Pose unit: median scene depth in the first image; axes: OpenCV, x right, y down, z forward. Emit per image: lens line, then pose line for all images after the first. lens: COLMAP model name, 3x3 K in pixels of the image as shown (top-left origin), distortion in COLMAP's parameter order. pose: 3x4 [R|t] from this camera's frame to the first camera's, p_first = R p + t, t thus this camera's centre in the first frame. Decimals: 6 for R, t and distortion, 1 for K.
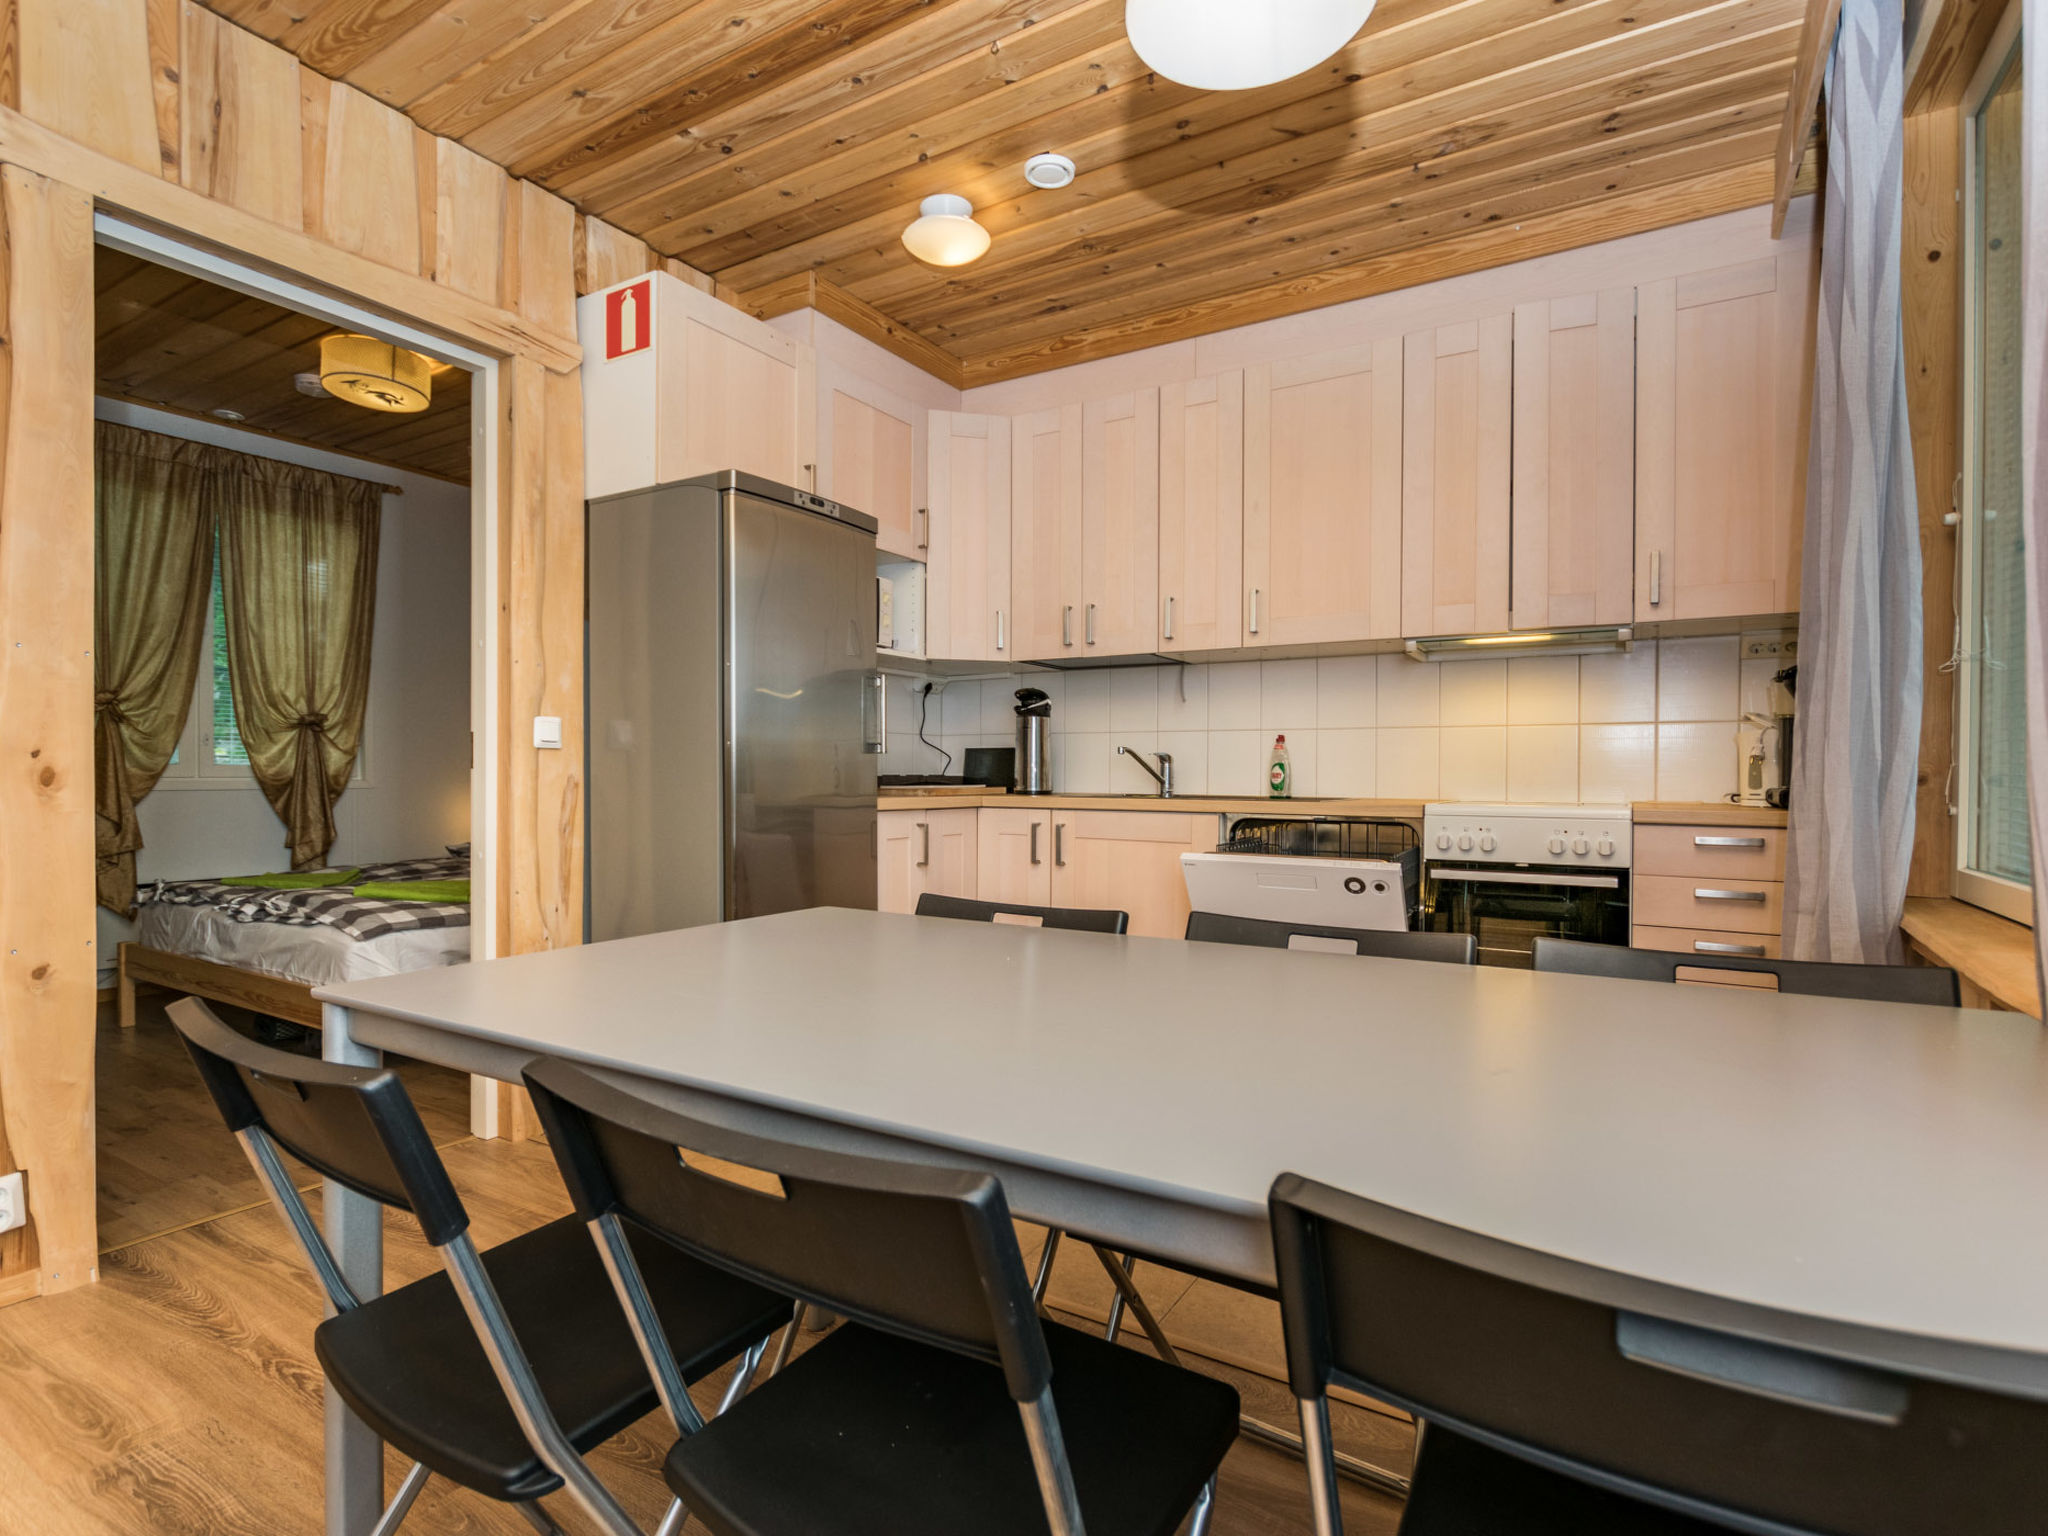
lens RADIAL K [[998.7, 0, 1025.6], [0, 998.7, 798.5], [0, 0, 1]] dist [0.002318, 0.001149]
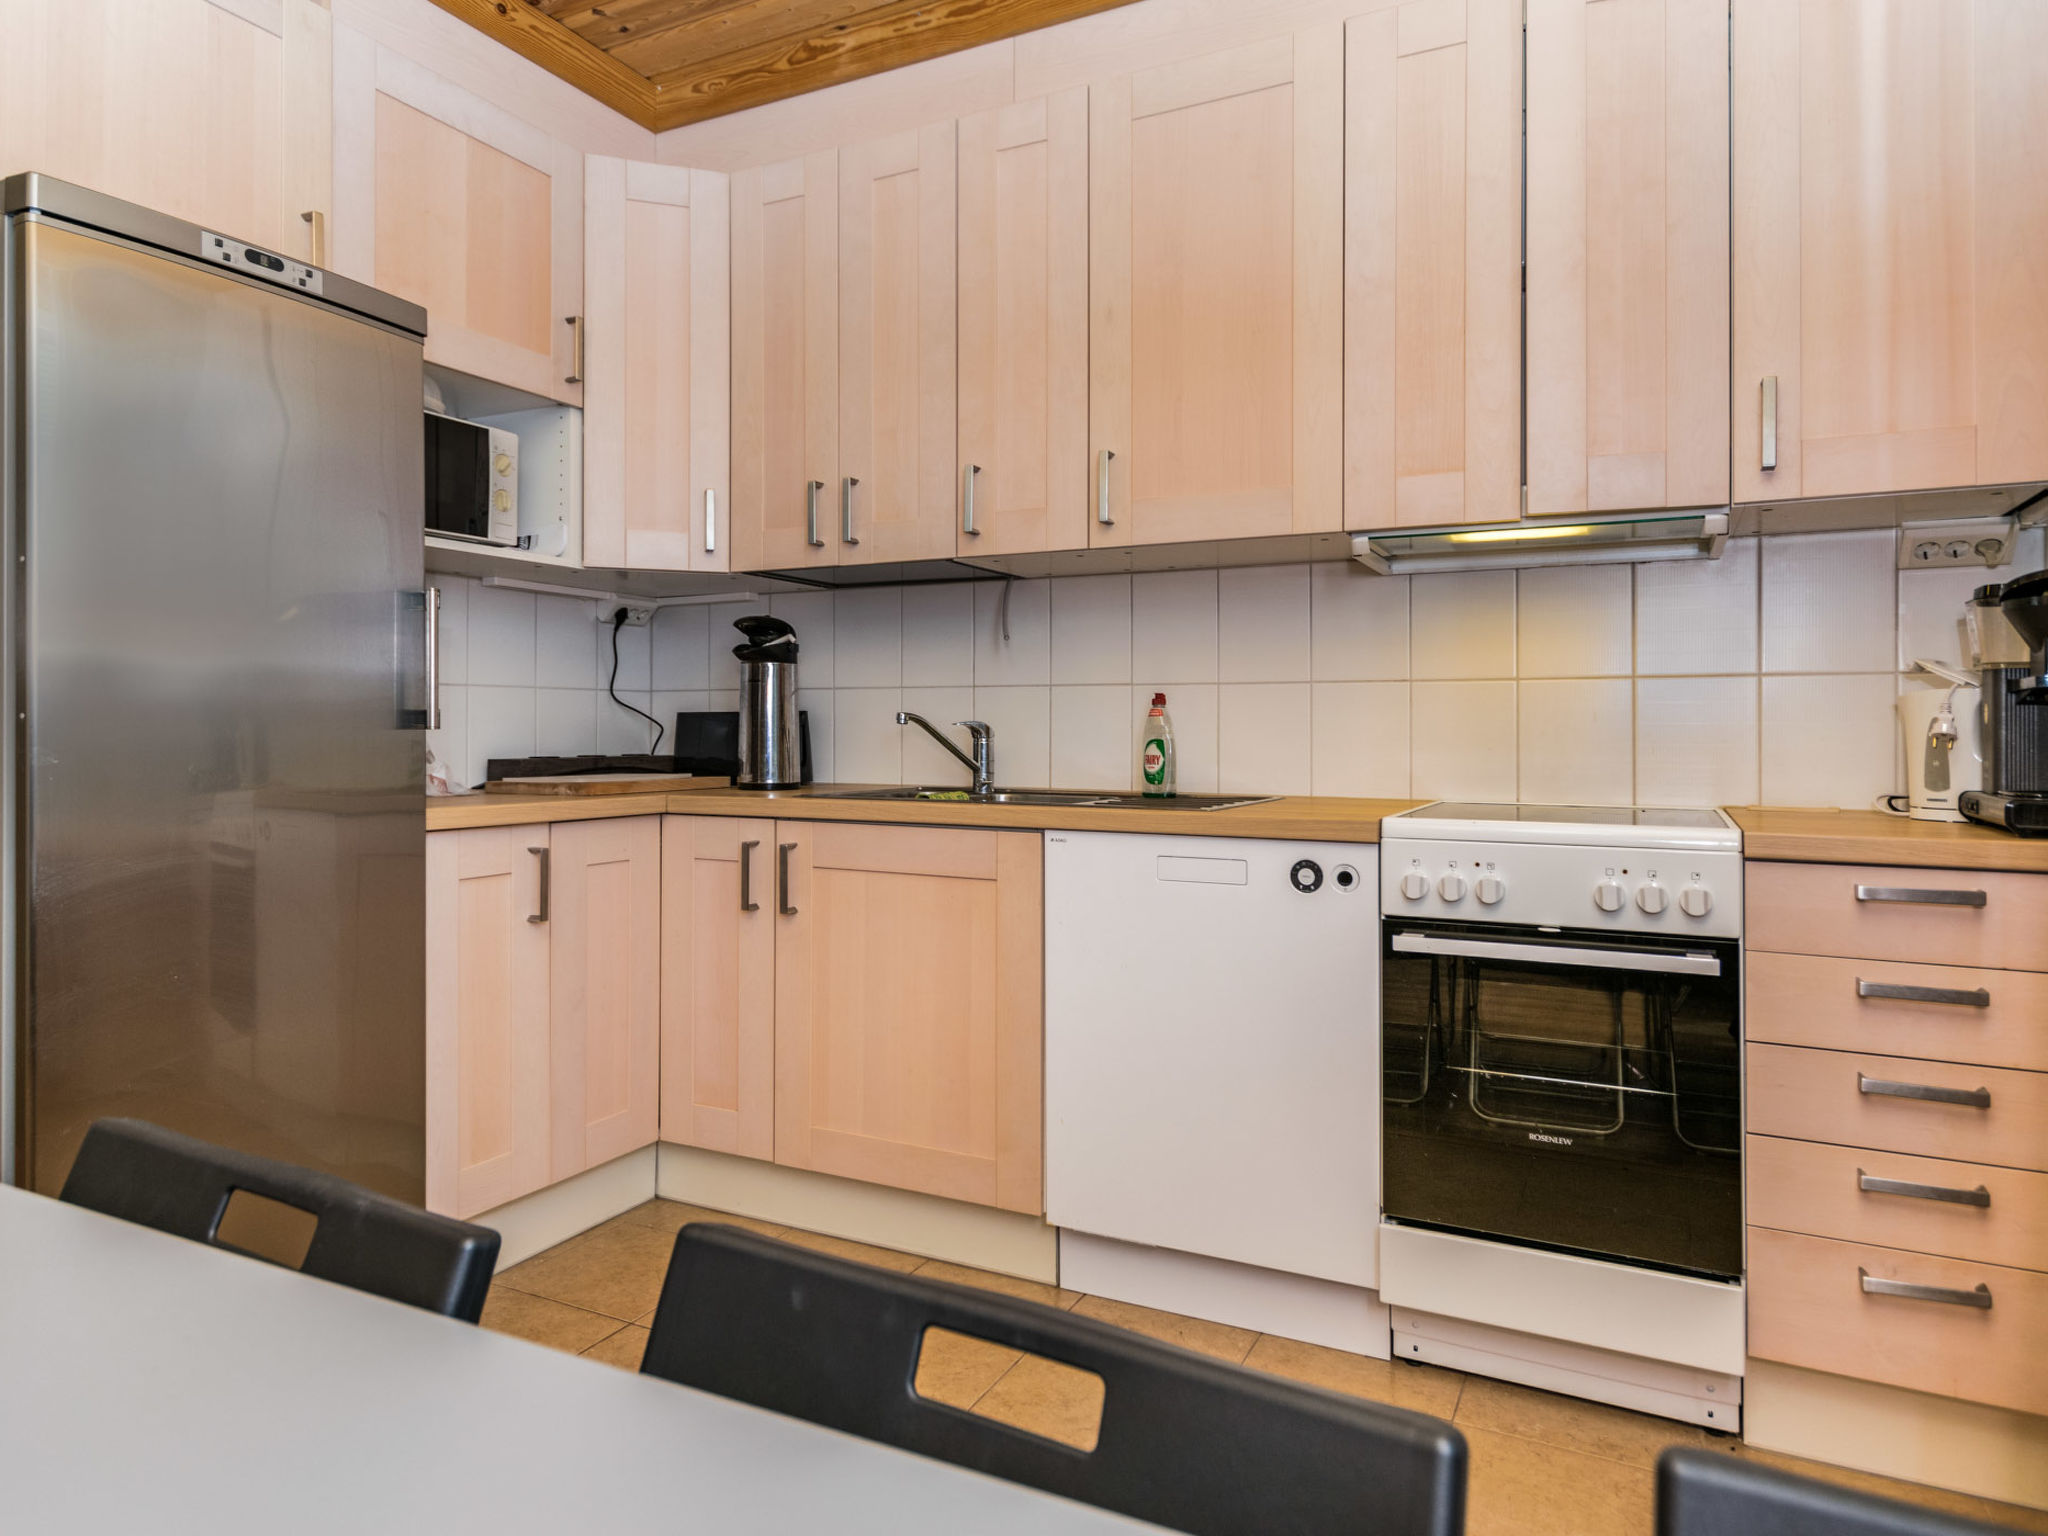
lens RADIAL K [[1242.4, 0, 1026.1], [0, 1242.4, 744.8], [0, 0, 1]] dist [0.017193, 0.000365]
pose [[0.996770, -0.004098, 0.080204, 0.117138], [0.005161, 0.999902, -0.013044, -0.023422], [-0.080142, 0.013416, 0.996693, 0.256117]]
